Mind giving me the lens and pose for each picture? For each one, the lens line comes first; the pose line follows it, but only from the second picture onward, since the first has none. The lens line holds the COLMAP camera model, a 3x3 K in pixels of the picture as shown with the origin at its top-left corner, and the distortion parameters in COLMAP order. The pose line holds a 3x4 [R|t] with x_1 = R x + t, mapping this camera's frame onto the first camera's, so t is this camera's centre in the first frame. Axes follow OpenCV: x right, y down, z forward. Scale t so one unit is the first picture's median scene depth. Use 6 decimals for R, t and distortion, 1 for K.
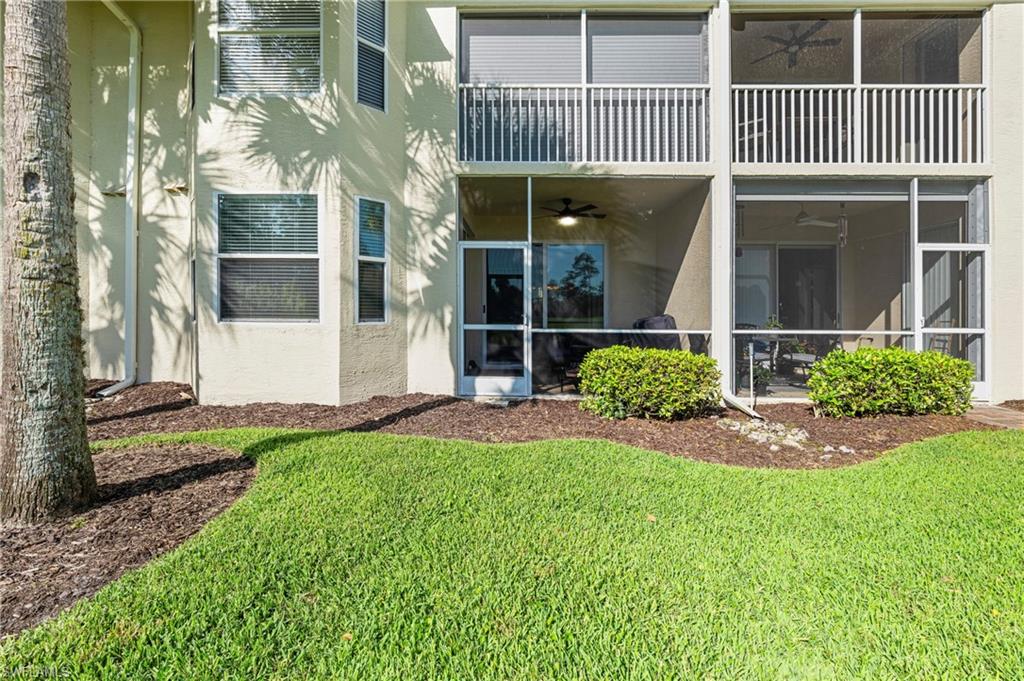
lens RADIAL K [[414.9, 0, 512.0], [0, 414.9, 311.3], [0, 0, 1]] dist [0.002004, 0.000225]
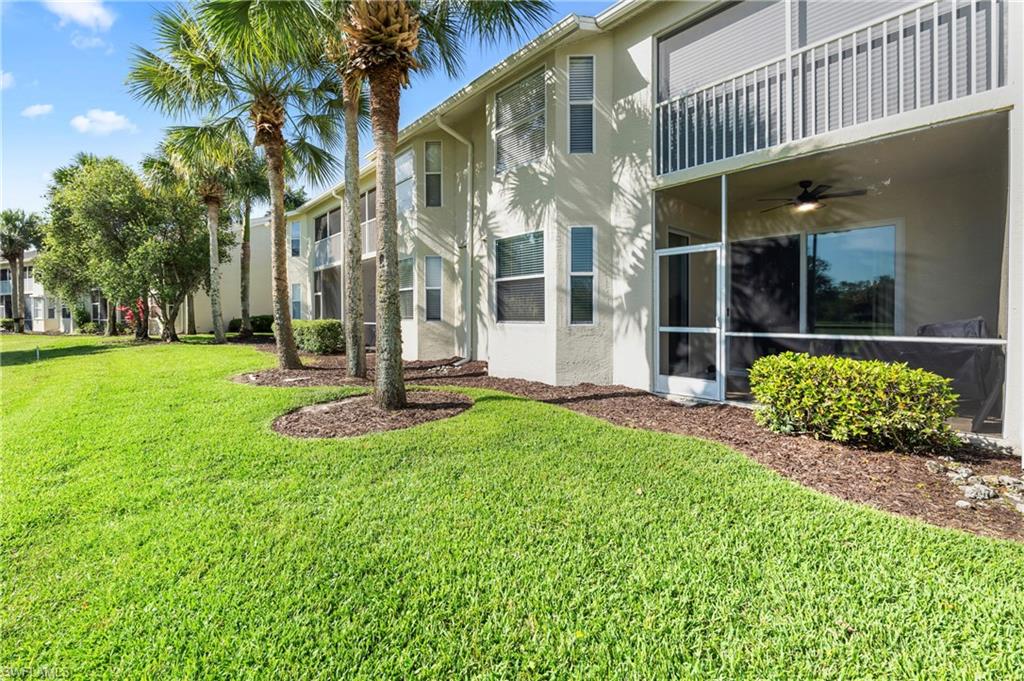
lens RADIAL K [[418.4, 0, 513.1], [0, 418.4, 316.3], [0, 0, 1]] dist [-0.011589, -0.000023]
pose [[0.694570, -0.006267, -0.719398, 0.403340], [0.007661, 0.999970, -0.001314, 0.003377], [0.719384, -0.004599, 0.694597, -0.025933]]
